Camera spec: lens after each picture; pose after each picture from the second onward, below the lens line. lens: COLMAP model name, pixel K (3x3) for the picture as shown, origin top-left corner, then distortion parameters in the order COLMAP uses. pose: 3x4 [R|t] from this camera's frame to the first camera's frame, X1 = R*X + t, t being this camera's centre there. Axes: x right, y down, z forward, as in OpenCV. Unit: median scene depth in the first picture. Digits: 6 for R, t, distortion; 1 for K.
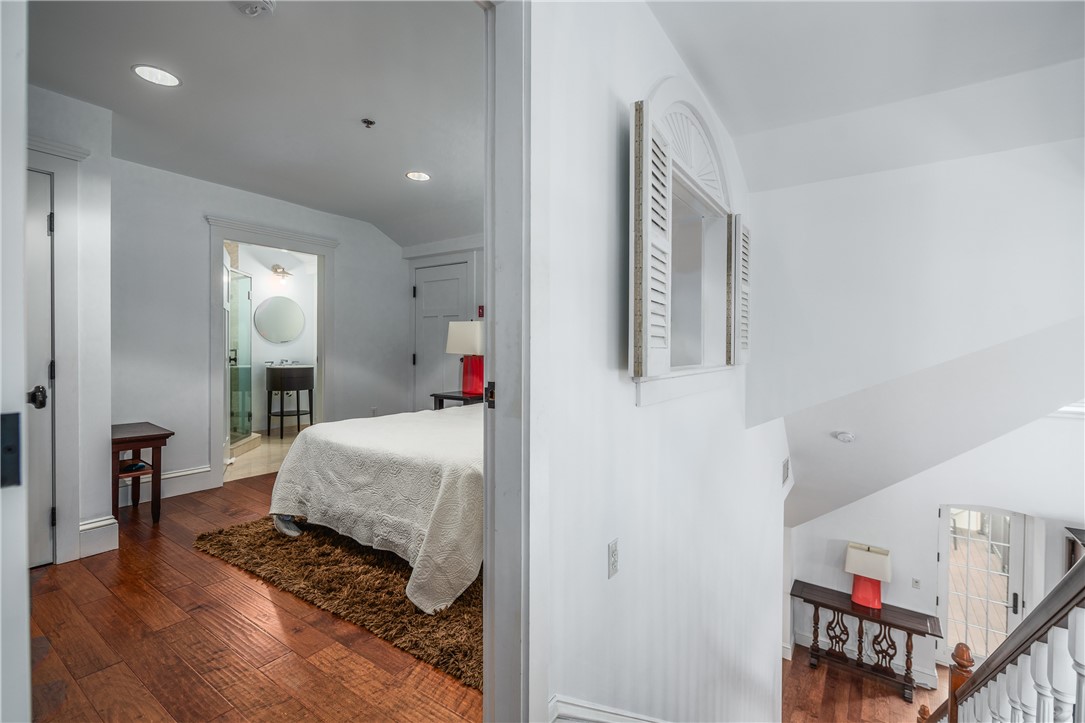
lens RADIAL K [[462.0, 0, 550.0], [0, 462.0, 352.3], [0, 0, 1]] dist [0.001649, -0.003127]
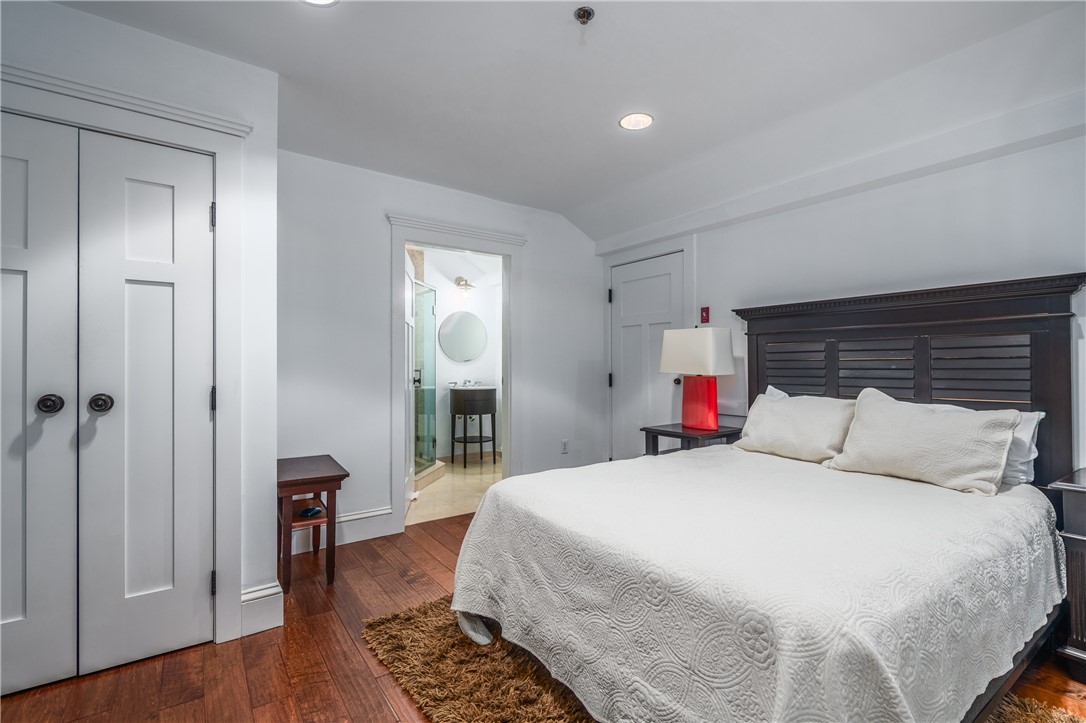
lens RADIAL K [[483.2, 0, 551.8], [0, 483.2, 358.7], [0, 0, 1]] dist [0.004302, -0.001047]
pose [[0.940633, -0.014909, -0.339097, -0.124568], [0.007290, 0.999692, -0.023731, -0.003185], [0.339346, 0.019850, 0.940452, 0.210578]]
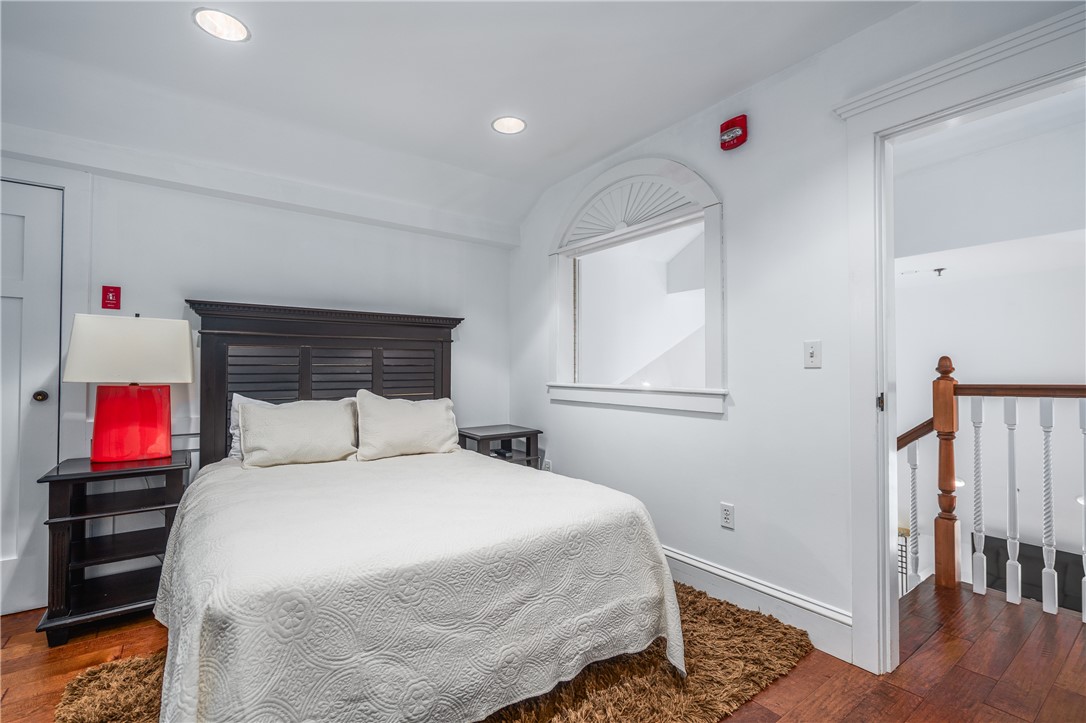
lens RADIAL K [[483.2, 0, 551.8], [0, 483.2, 358.7], [0, 0, 1]] dist [0.004302, -0.001047]
pose [[0.342399, 0.014095, 0.939449, -0.505781], [0.009311, 0.999787, -0.018393, -0.007459], [-0.939508, 0.015045, 0.342195, 0.382670]]
